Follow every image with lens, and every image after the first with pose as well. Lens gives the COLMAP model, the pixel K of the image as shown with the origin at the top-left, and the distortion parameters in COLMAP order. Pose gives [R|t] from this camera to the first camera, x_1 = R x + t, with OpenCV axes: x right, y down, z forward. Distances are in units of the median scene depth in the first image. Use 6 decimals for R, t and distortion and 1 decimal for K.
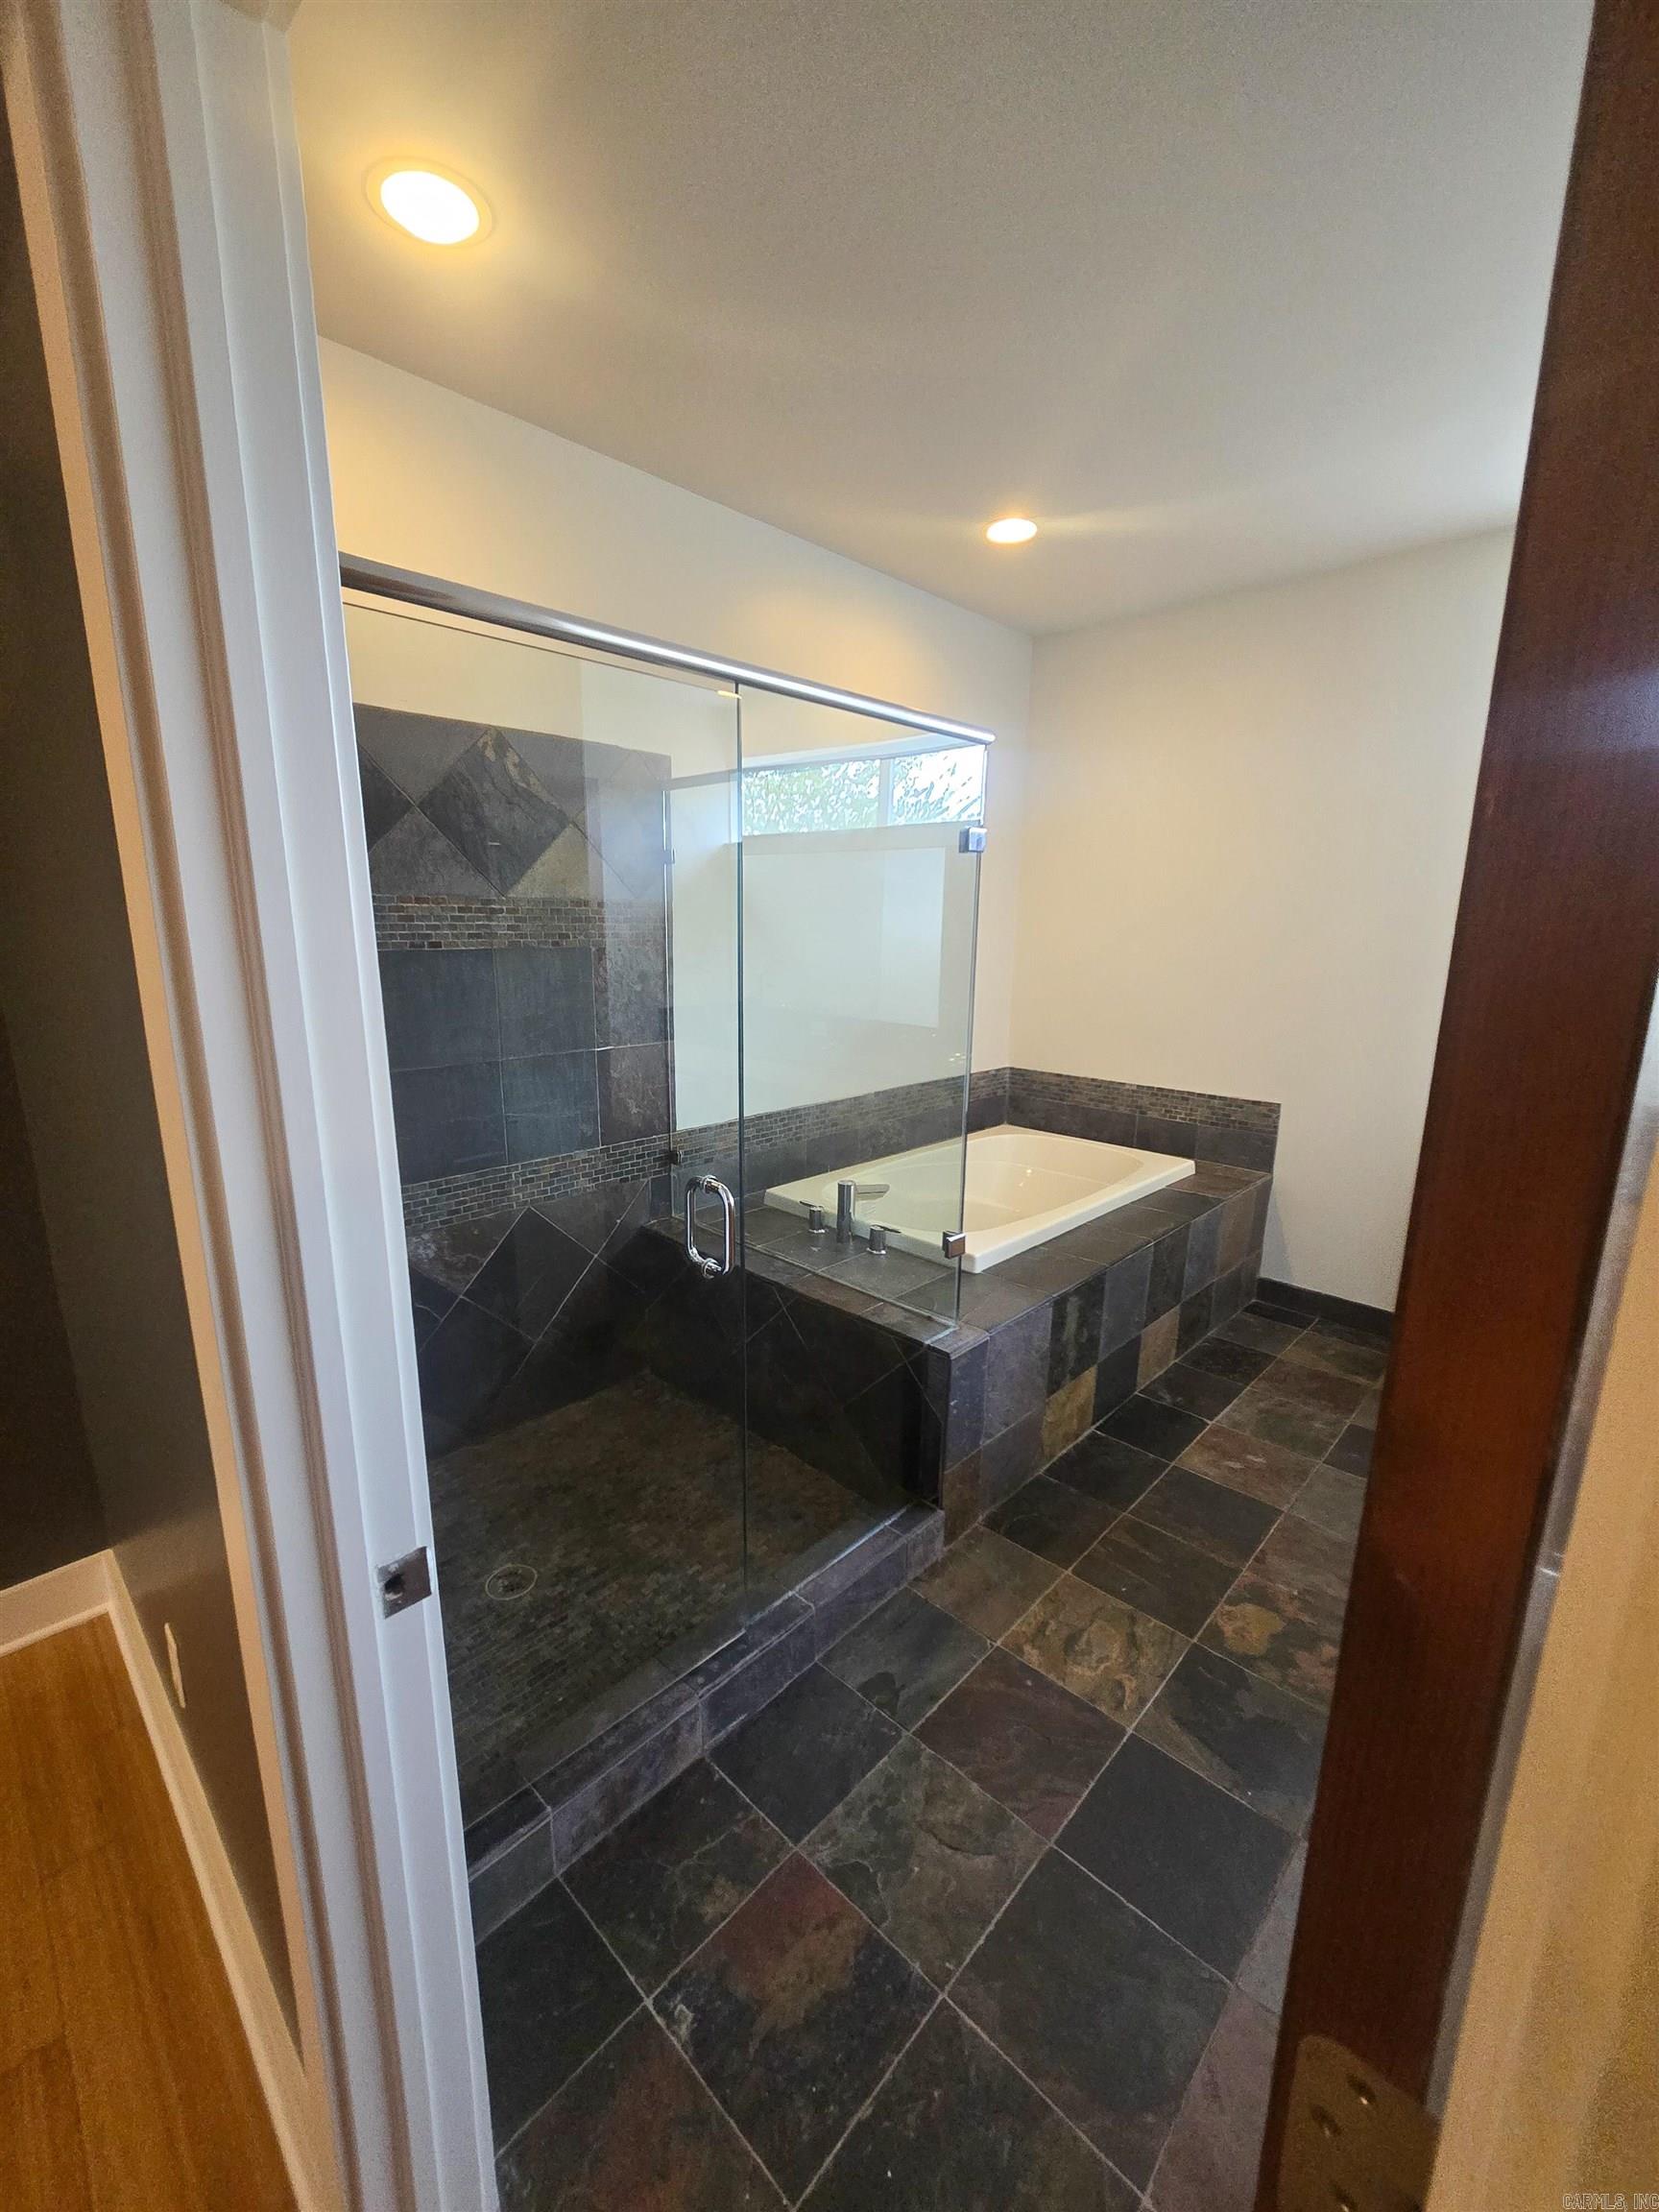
lens RADIAL K [[901.9, 0, 828.9], [0, 901.9, 1107.5], [0, 0, 1]] dist [-0.000098, 0.000138]
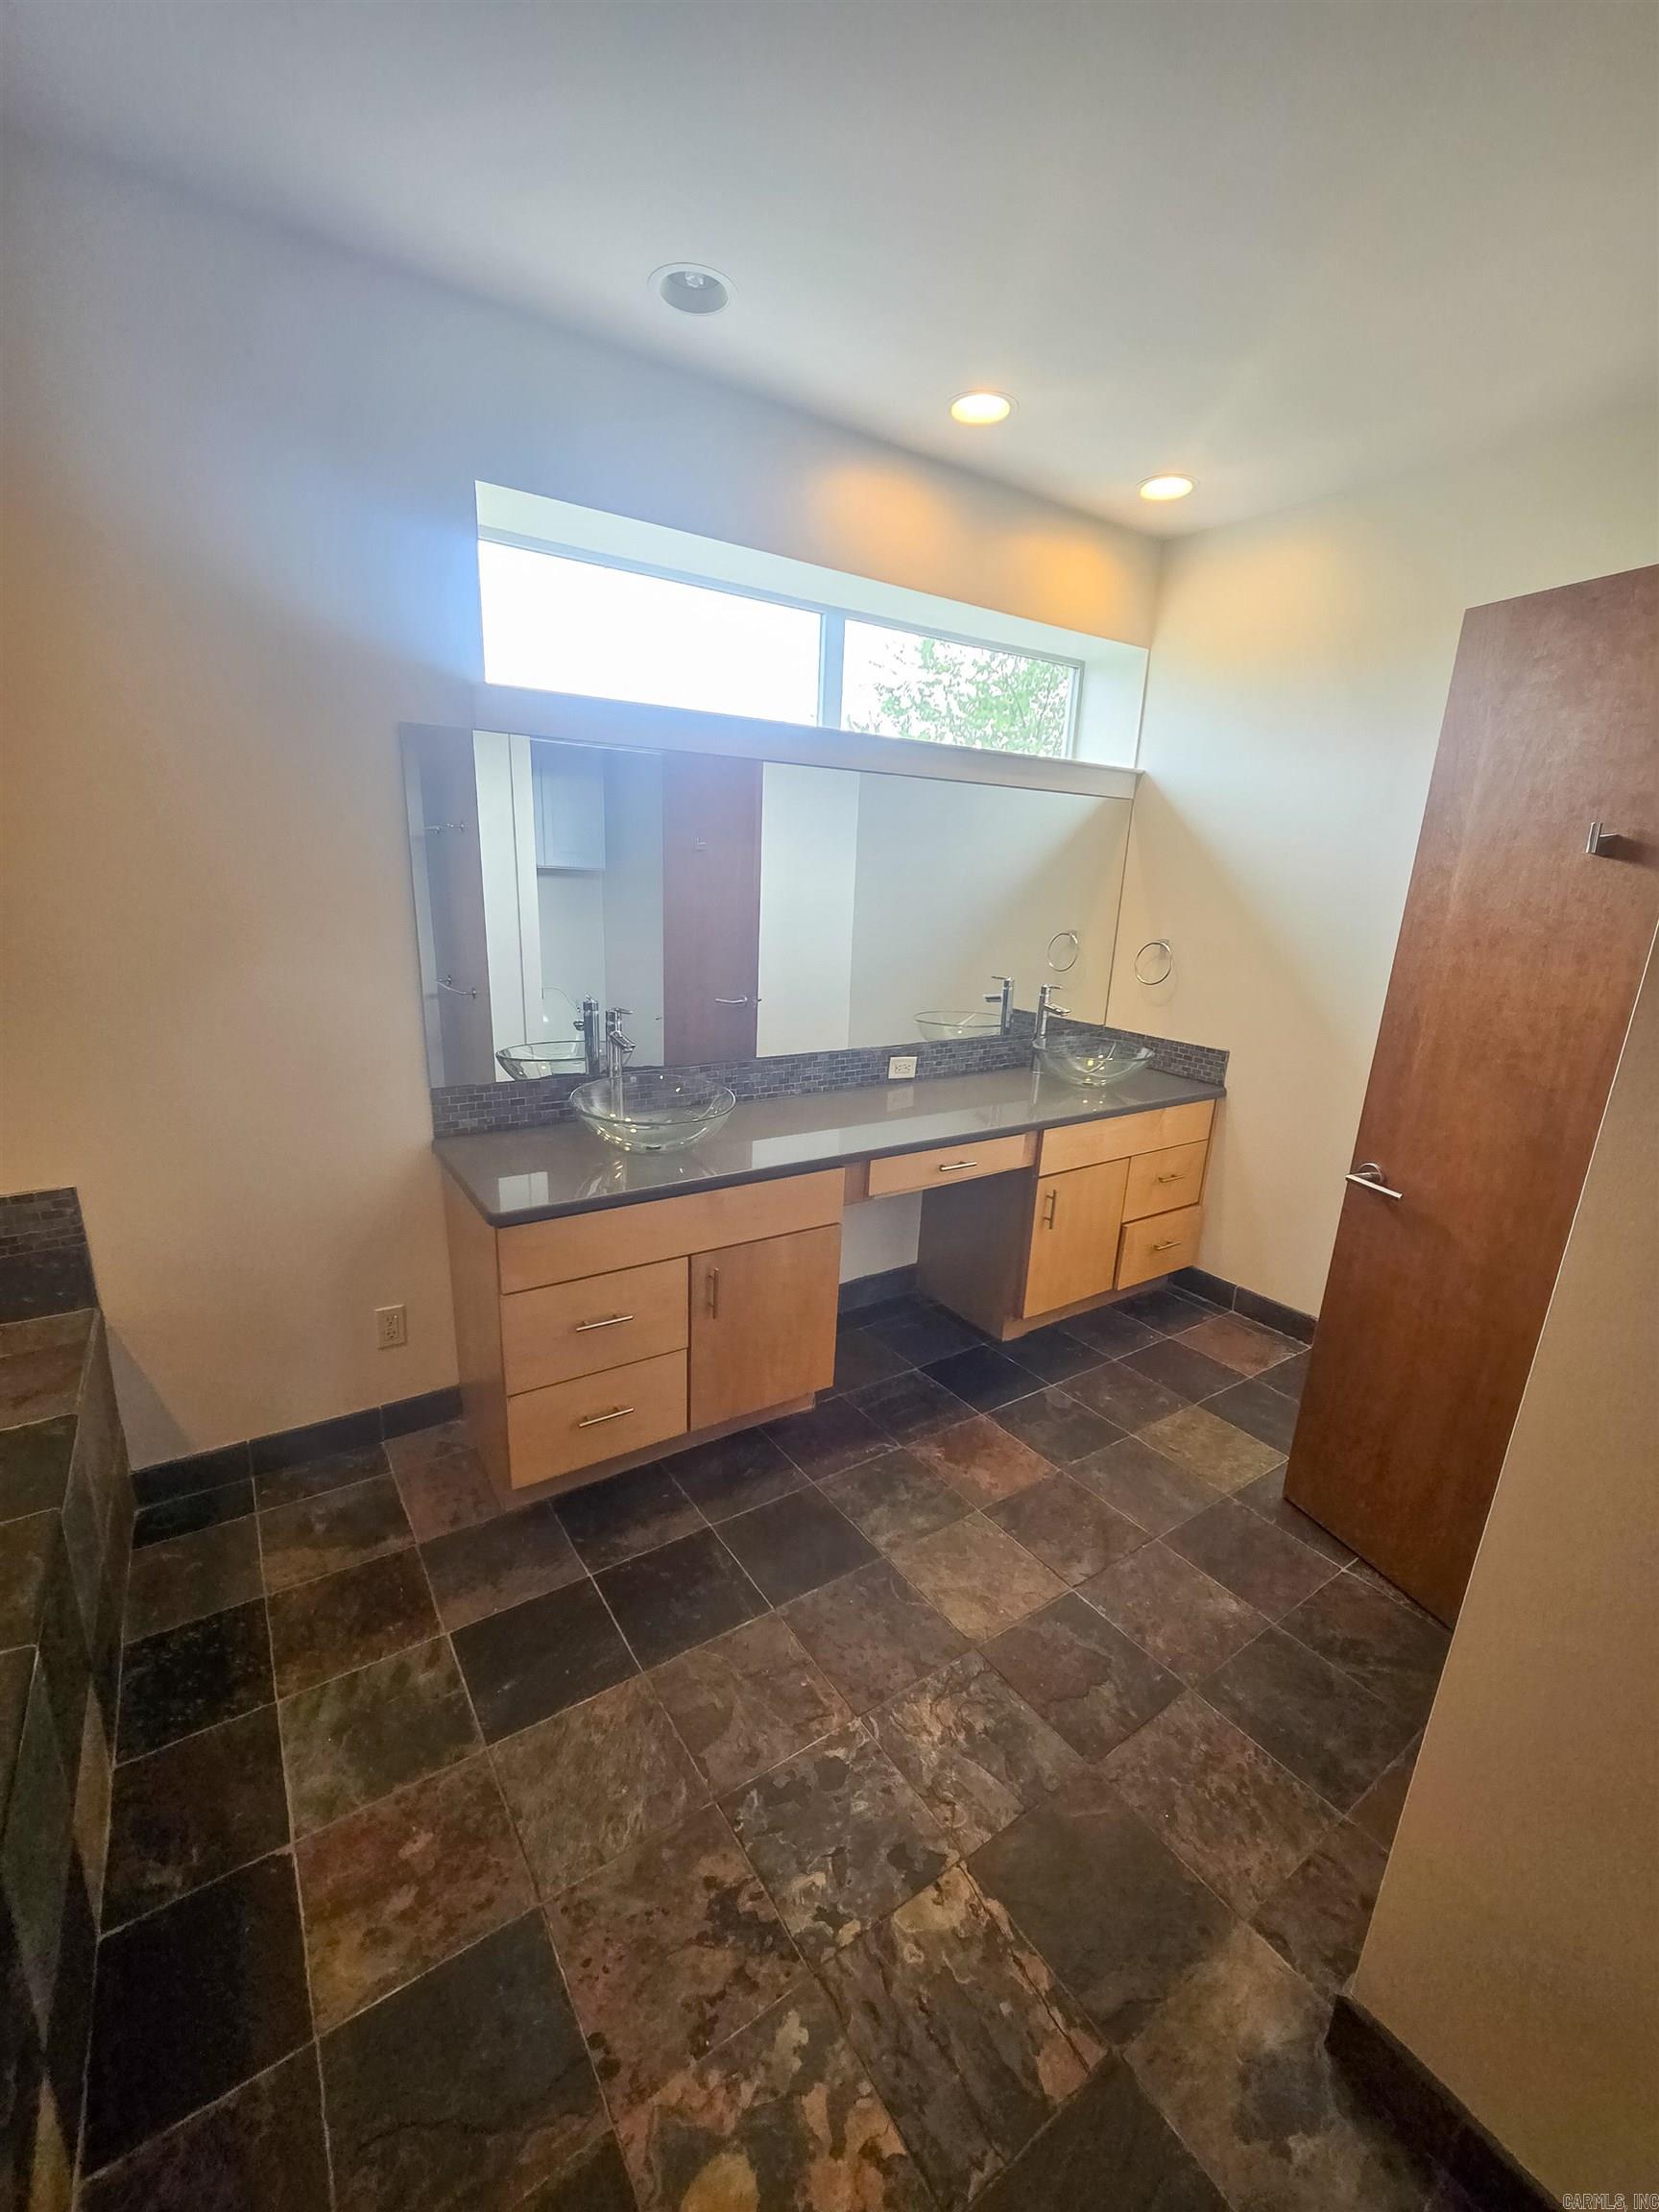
lens RADIAL K [[901.9, 0, 827.4], [0, 901.9, 1116.8], [0, 0, 1]] dist [-0.000098, 0.000138]
pose [[0.210595, -0.263368, 0.941428, 0.113032], [0.165609, 0.958718, 0.231159, -0.130747], [-0.963444, 0.107228, 0.245517, 0.546678]]
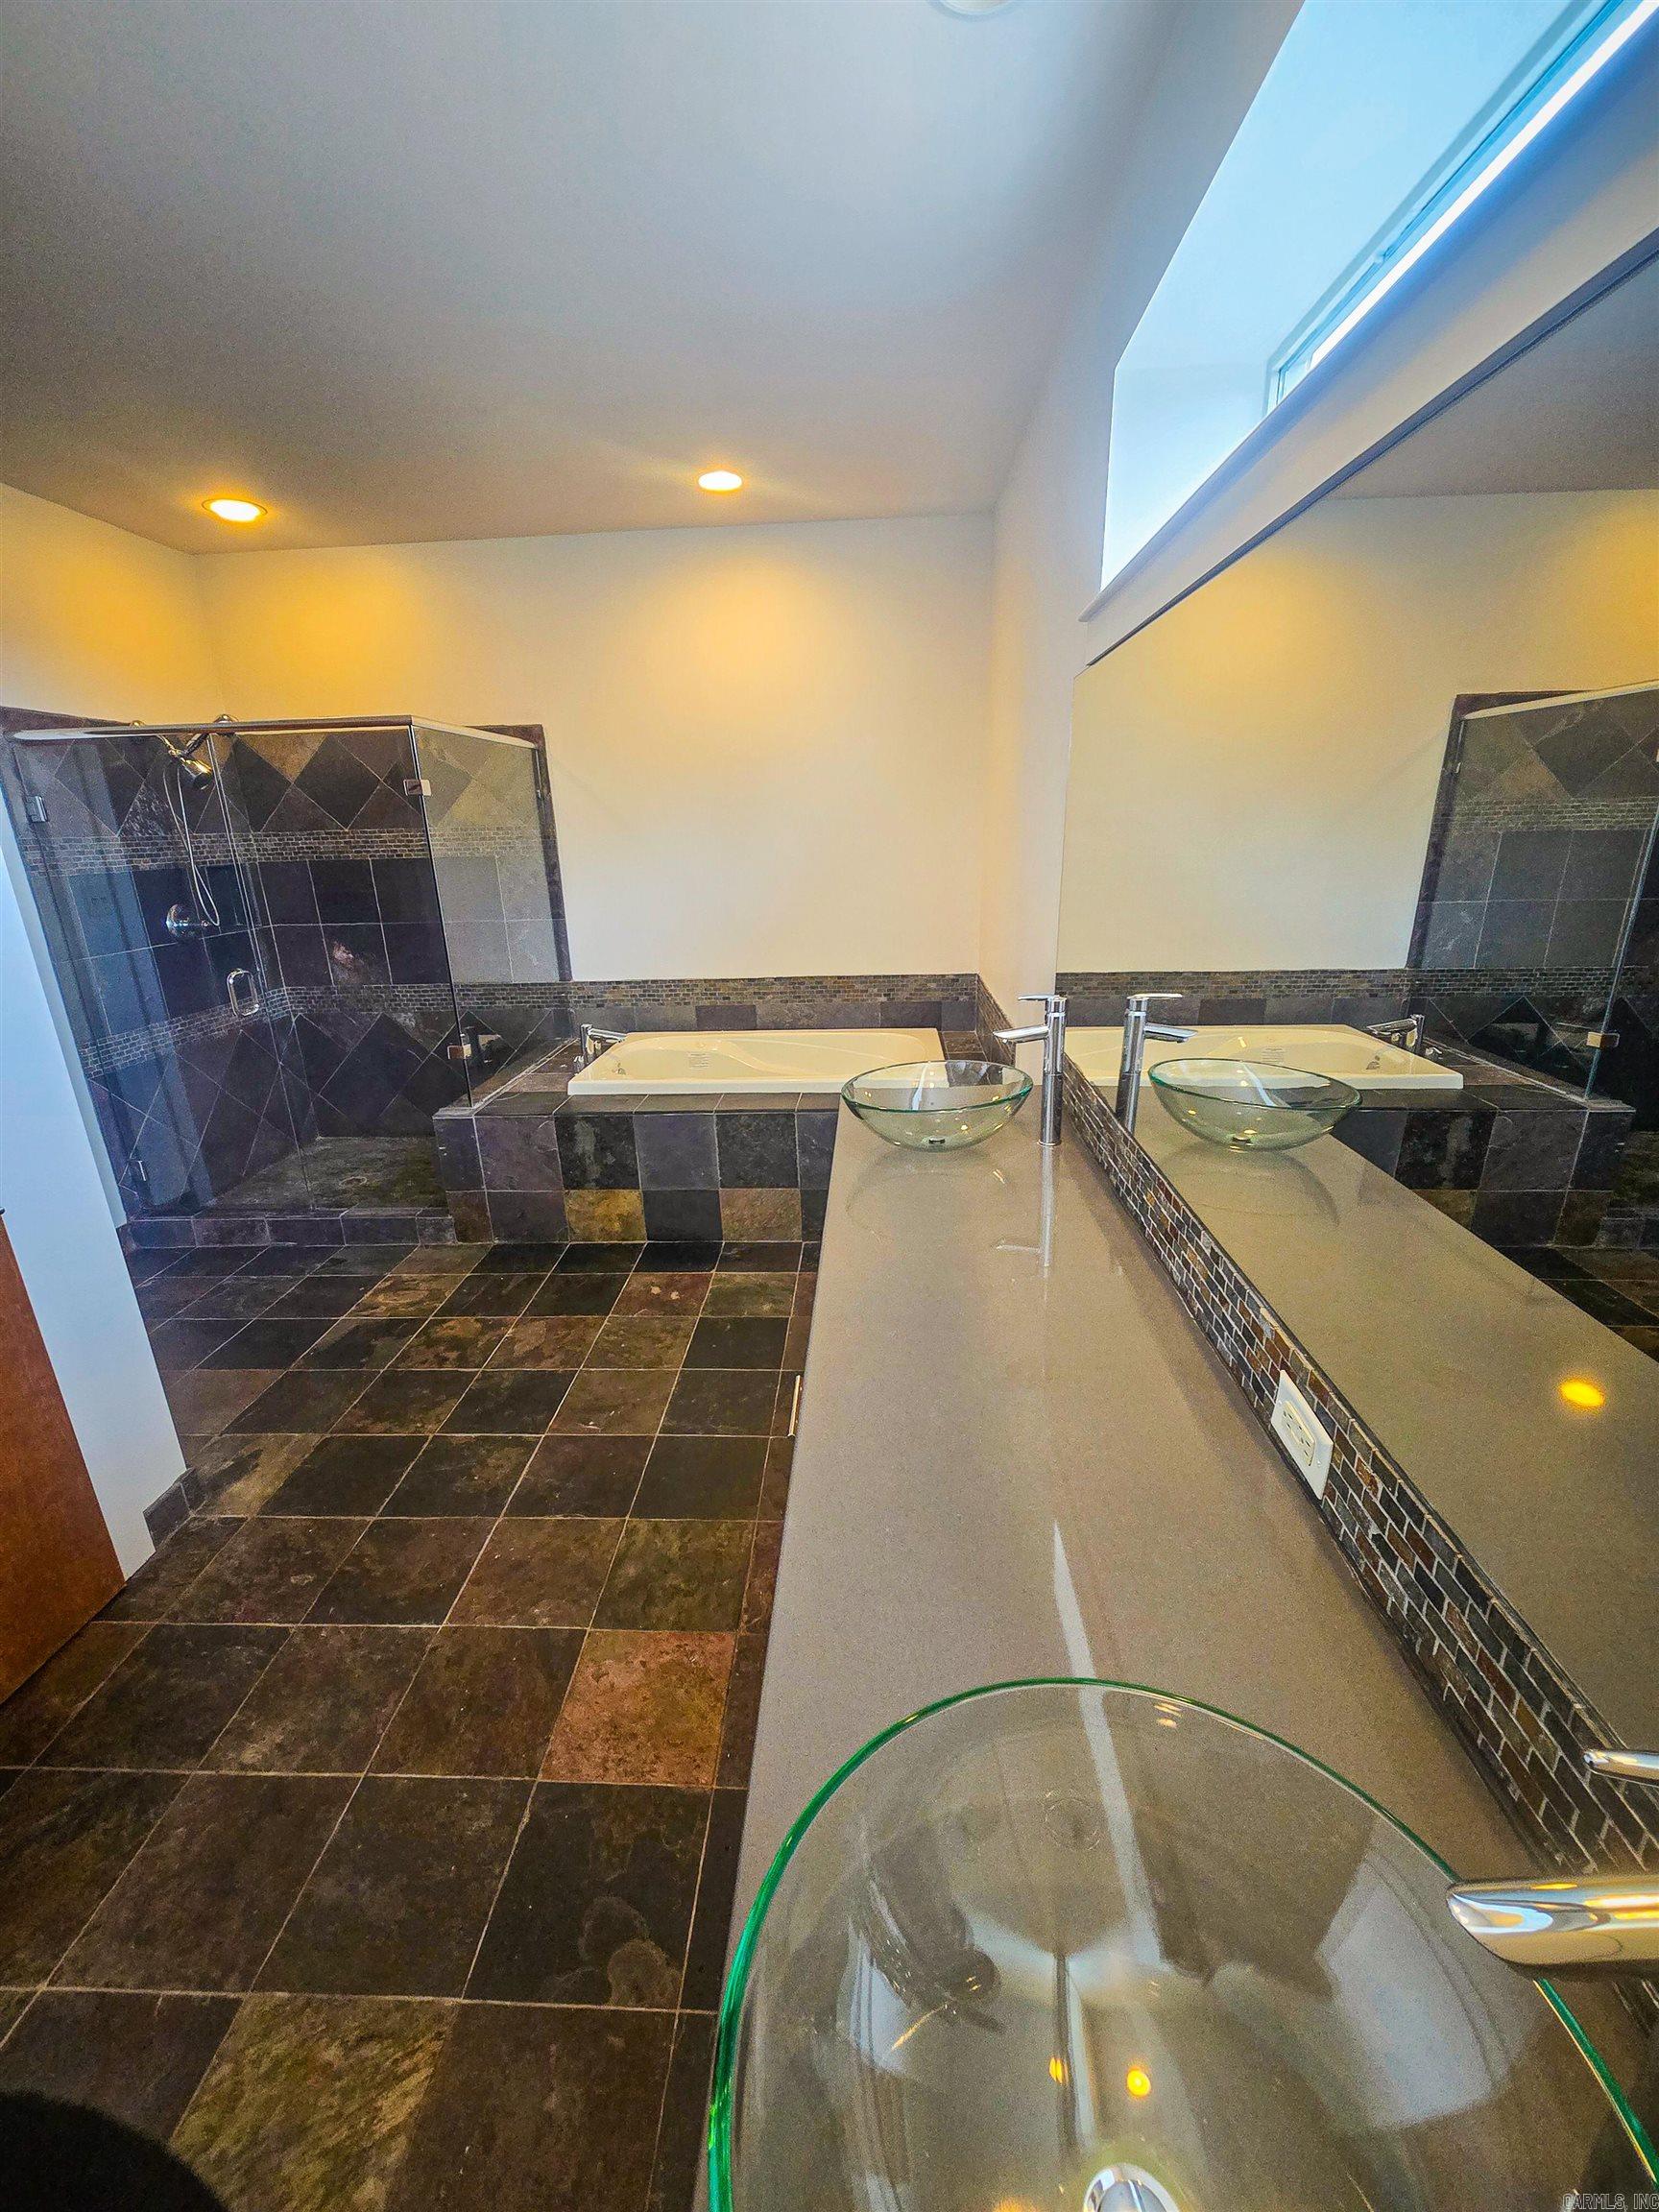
lens RADIAL K [[901.9, 0, 828.1], [0, 901.9, 1112.7], [0, 0, 1]] dist [-0.000098, 0.000138]
pose [[0.656951, 0.204853, -0.725569, 1.378486], [-0.119045, 0.978491, 0.168474, -0.070425], [0.744475, -0.024304, 0.667208, 0.348358]]
